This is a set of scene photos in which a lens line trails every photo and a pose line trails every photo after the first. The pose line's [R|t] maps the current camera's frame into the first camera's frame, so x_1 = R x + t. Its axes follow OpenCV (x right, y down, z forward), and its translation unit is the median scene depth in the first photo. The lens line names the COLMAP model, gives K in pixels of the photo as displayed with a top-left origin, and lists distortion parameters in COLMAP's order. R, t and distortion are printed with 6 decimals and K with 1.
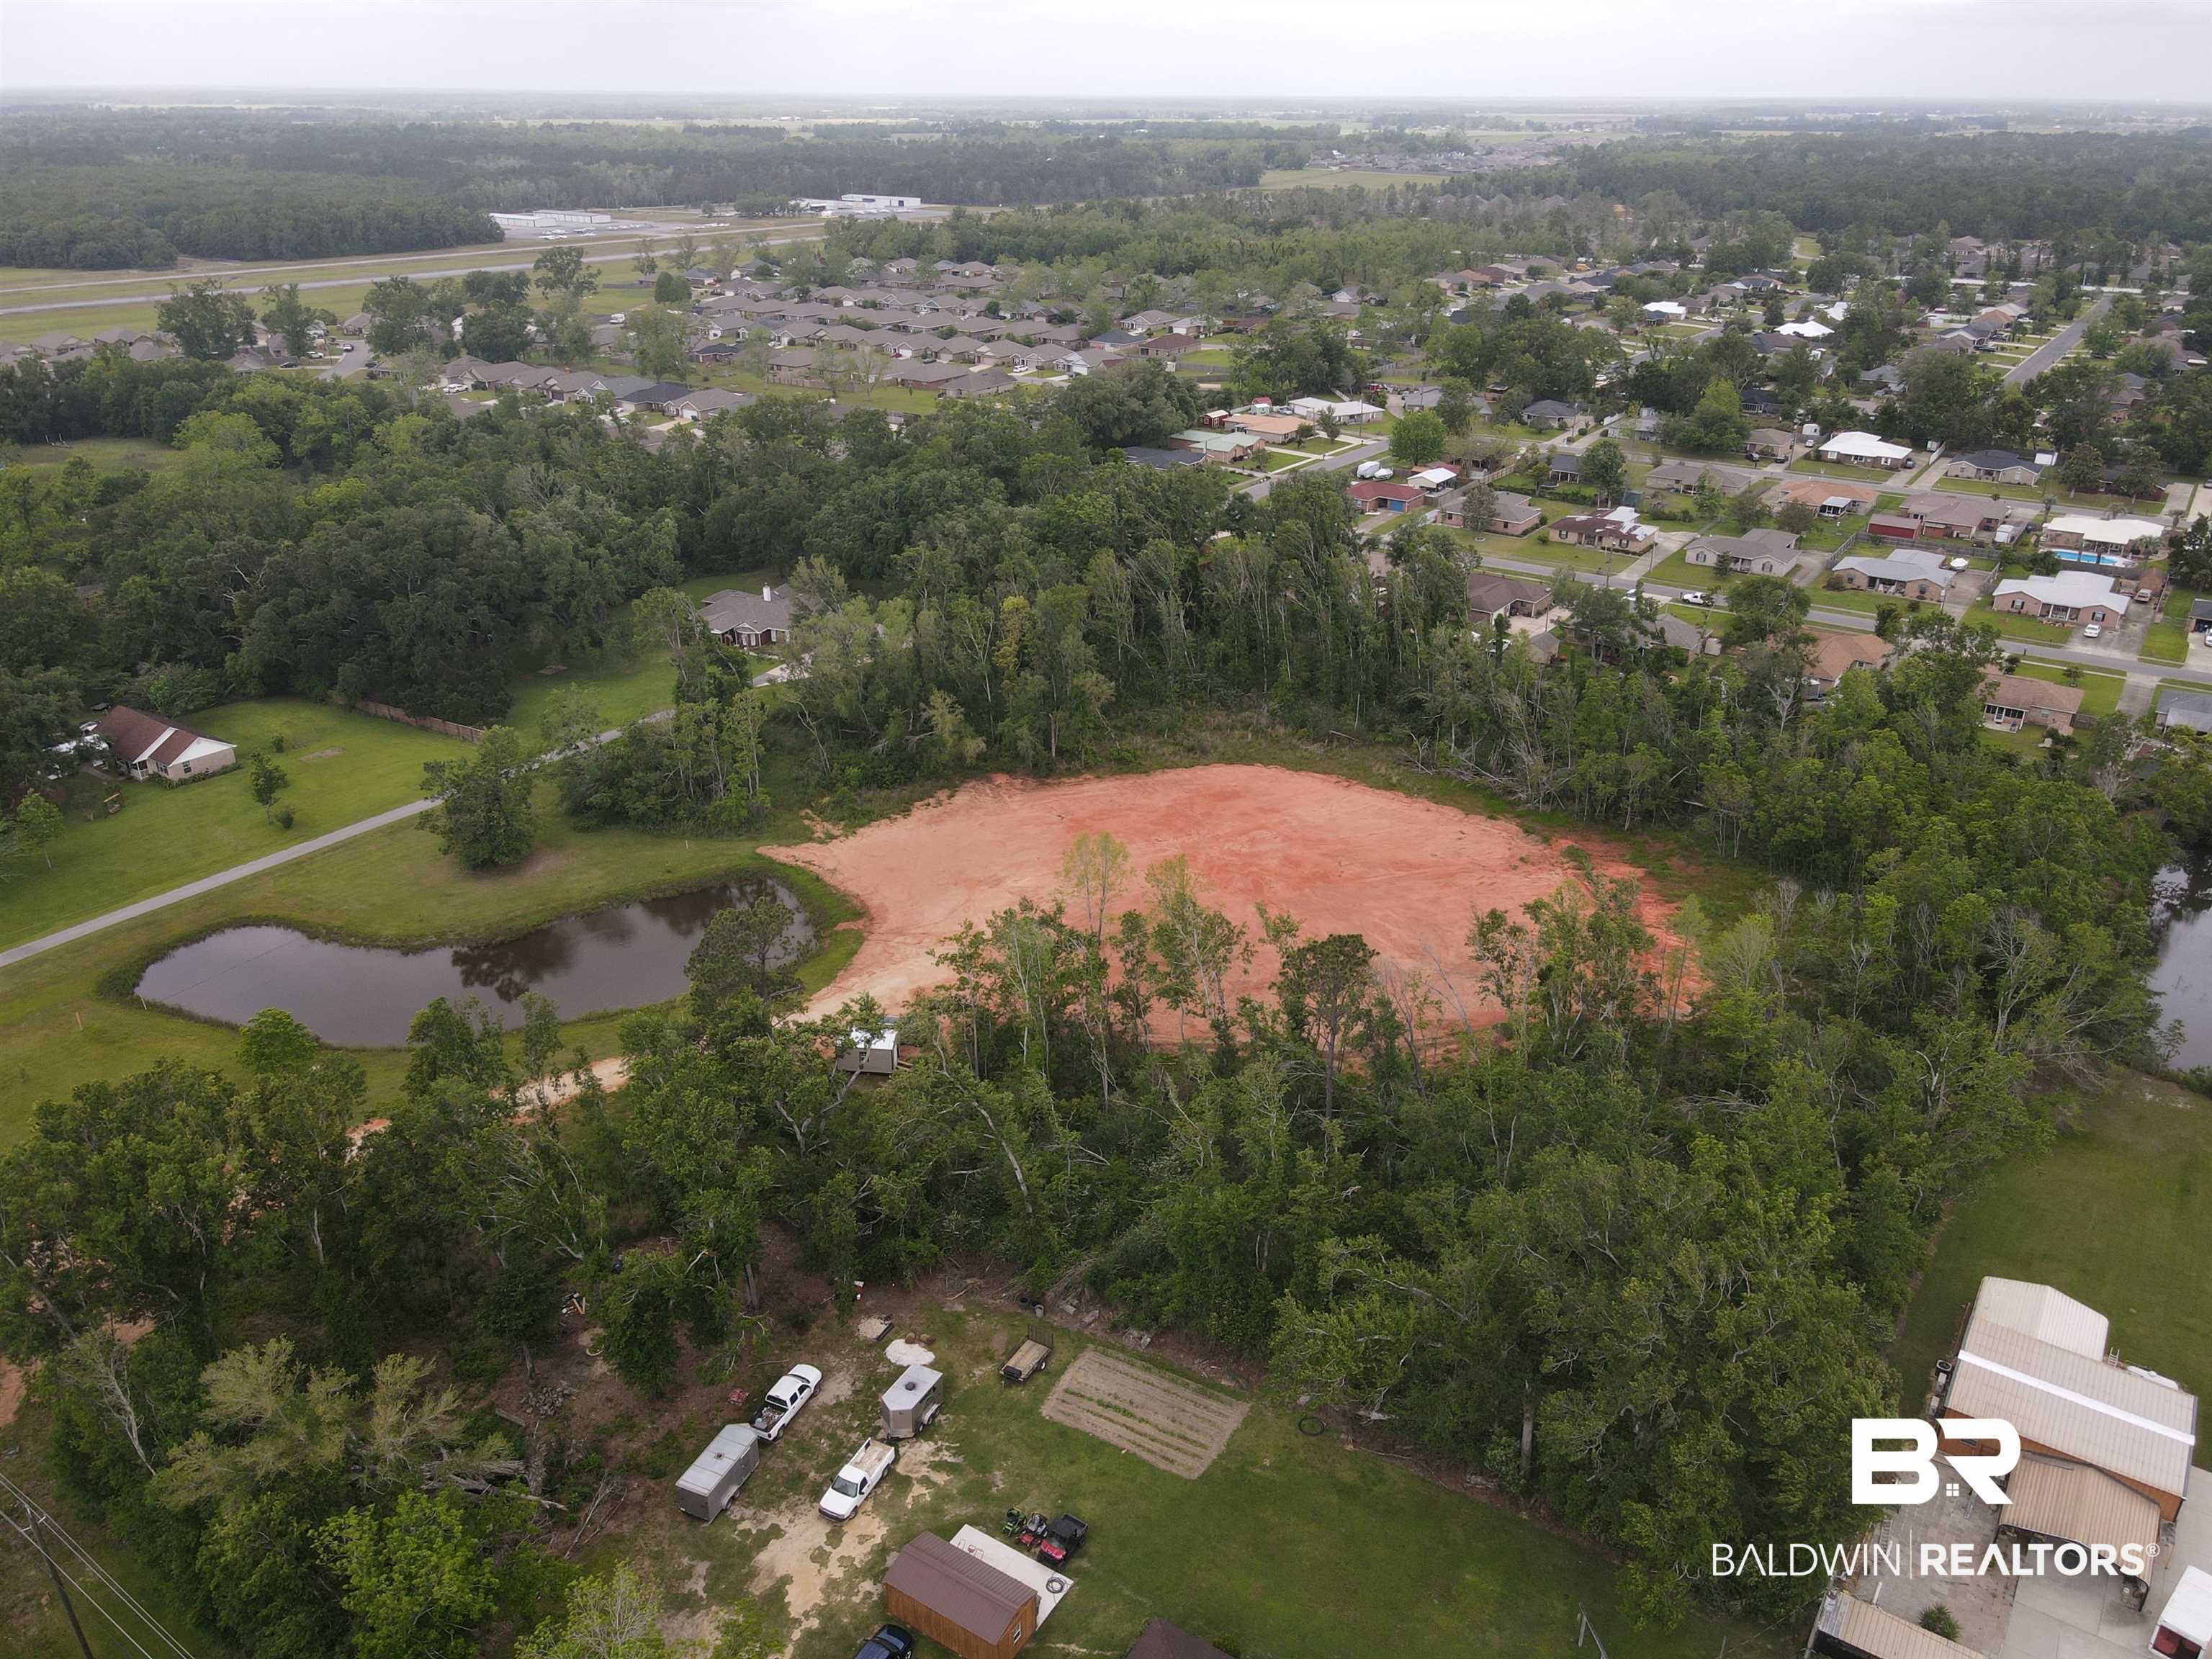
lens RADIAL K [[1624.7, 0, 1106.0], [0, 1624.7, 829.5], [0, 0, 1]] dist [0.008622, 0.019031]
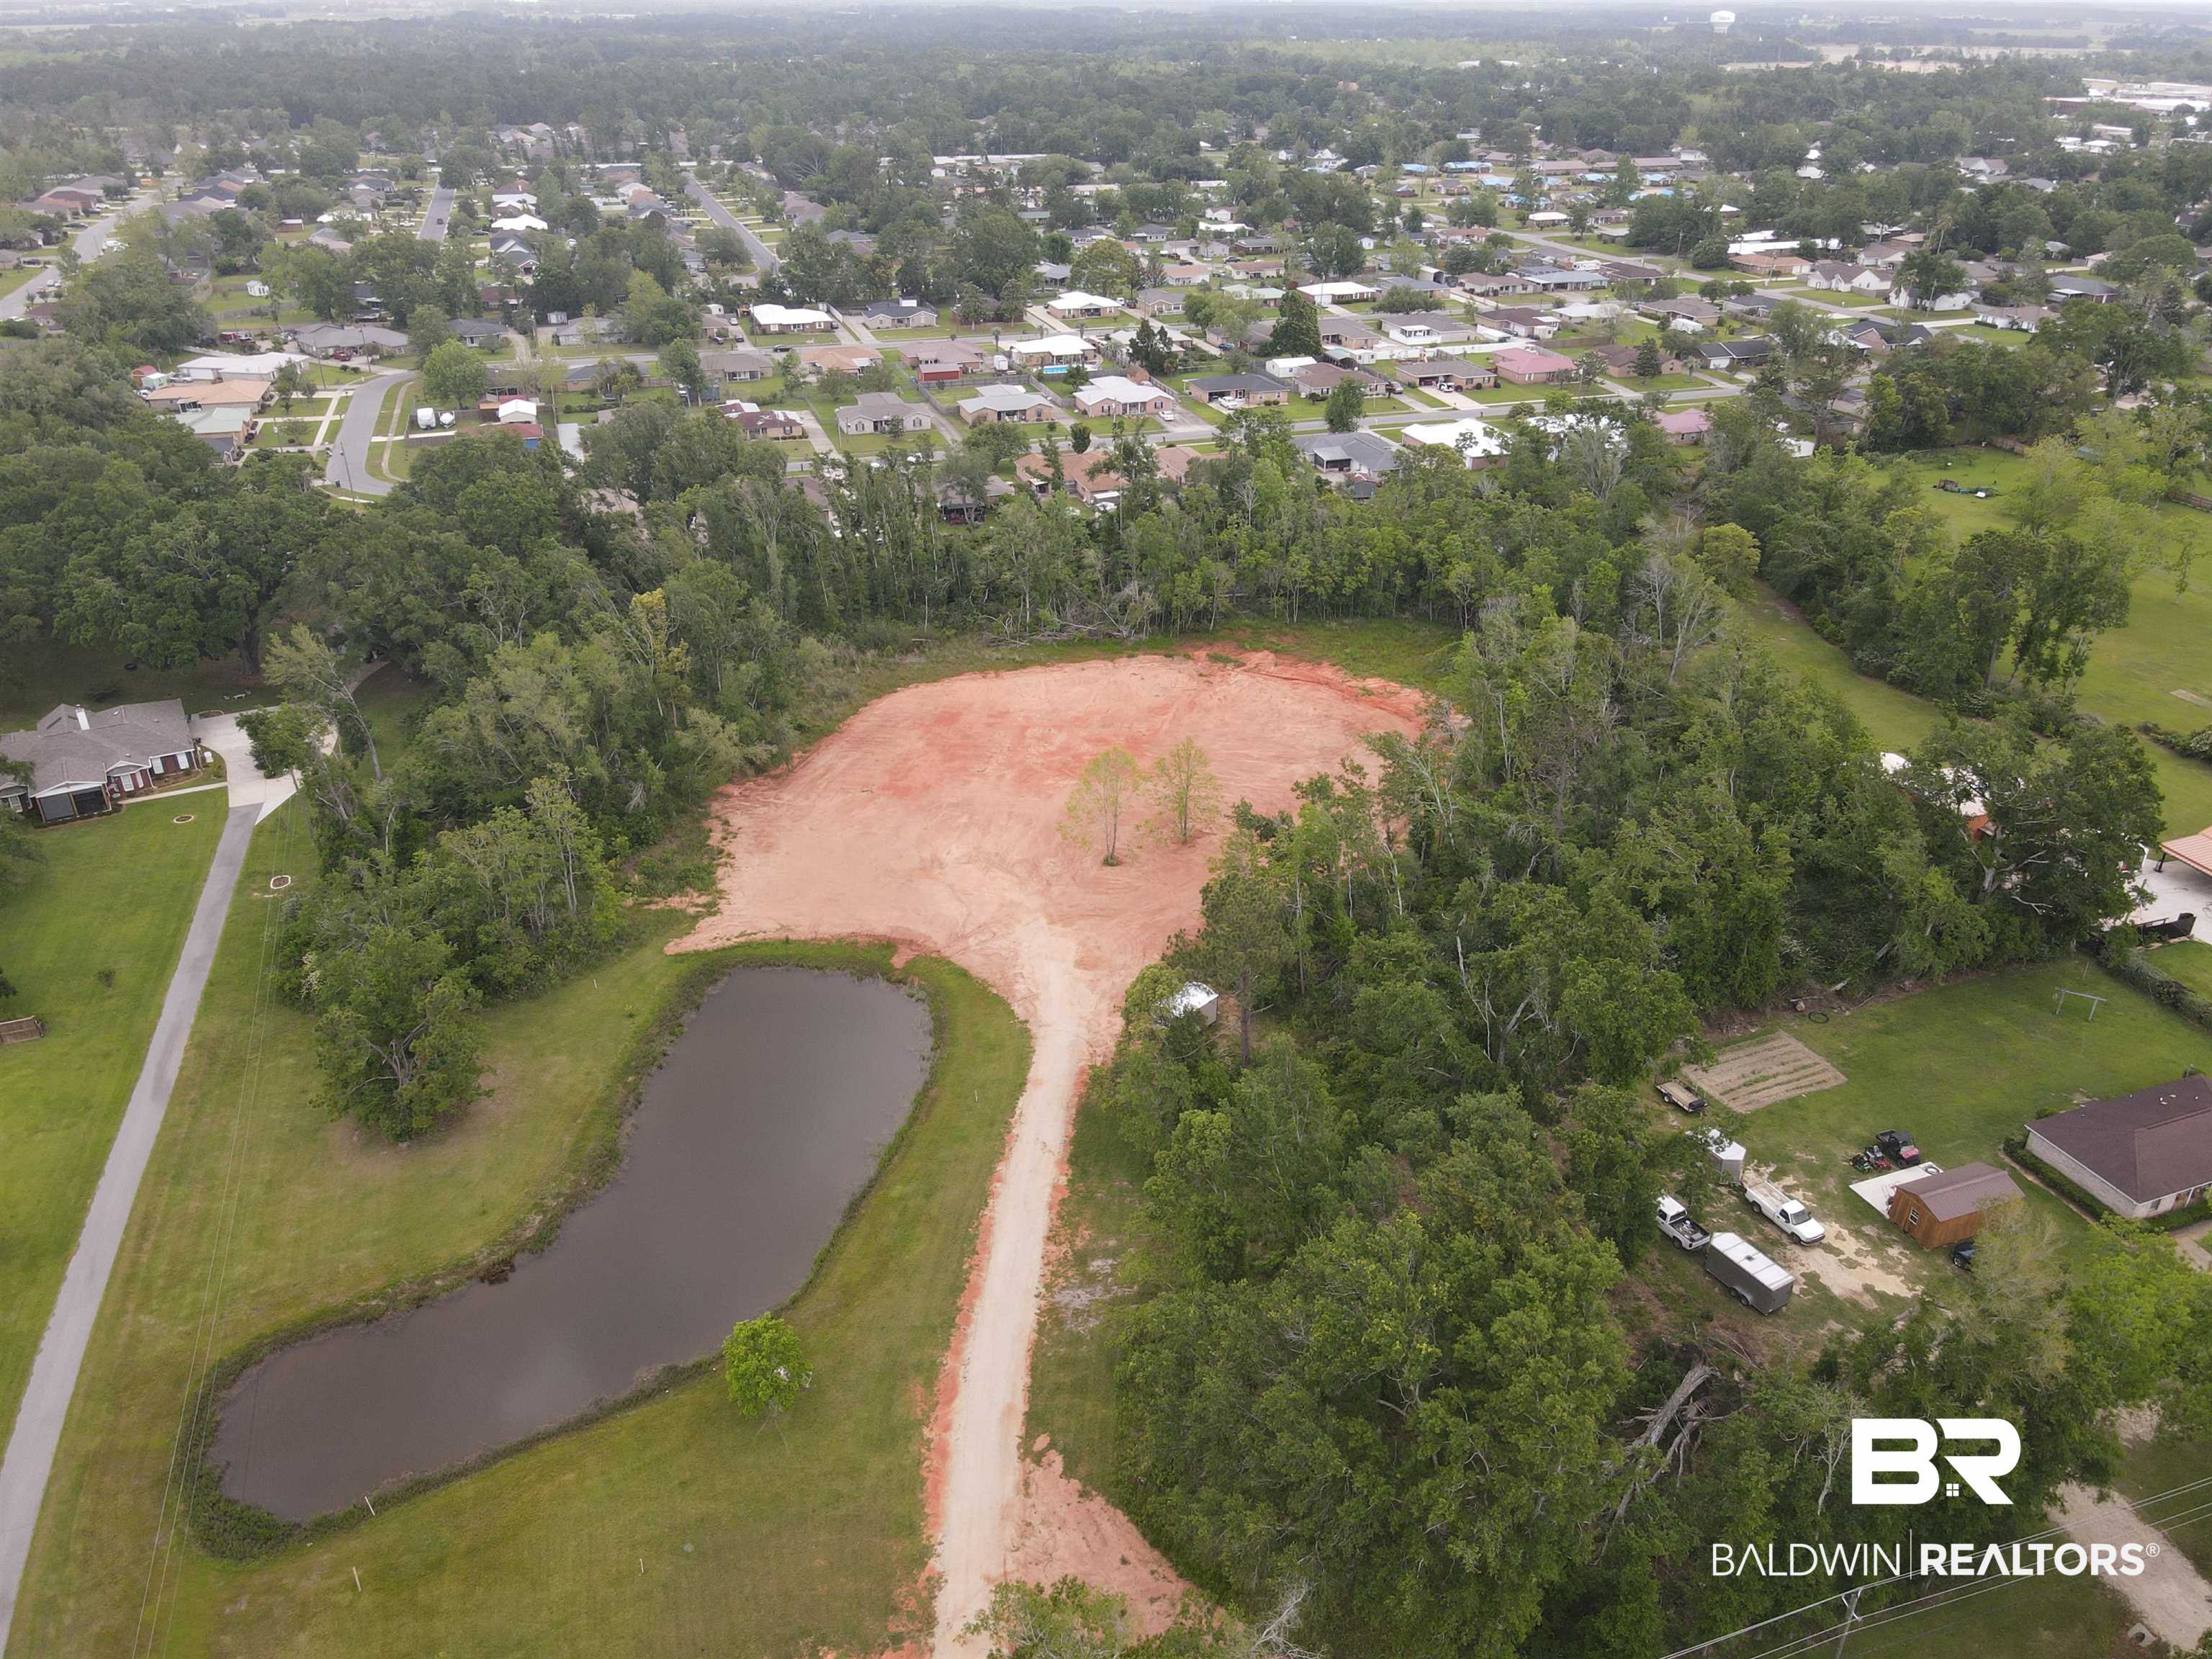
lens RADIAL K [[1624.7, 0, 1106.0], [0, 1624.7, 829.5], [0, 0, 1]] dist [0.008622, 0.019031]
pose [[0.606694, -0.372208, 0.702413, -0.522044], [0.334247, 0.921147, 0.199416, -0.109779], [-0.721249, 0.113795, 0.683264, 0.237193]]
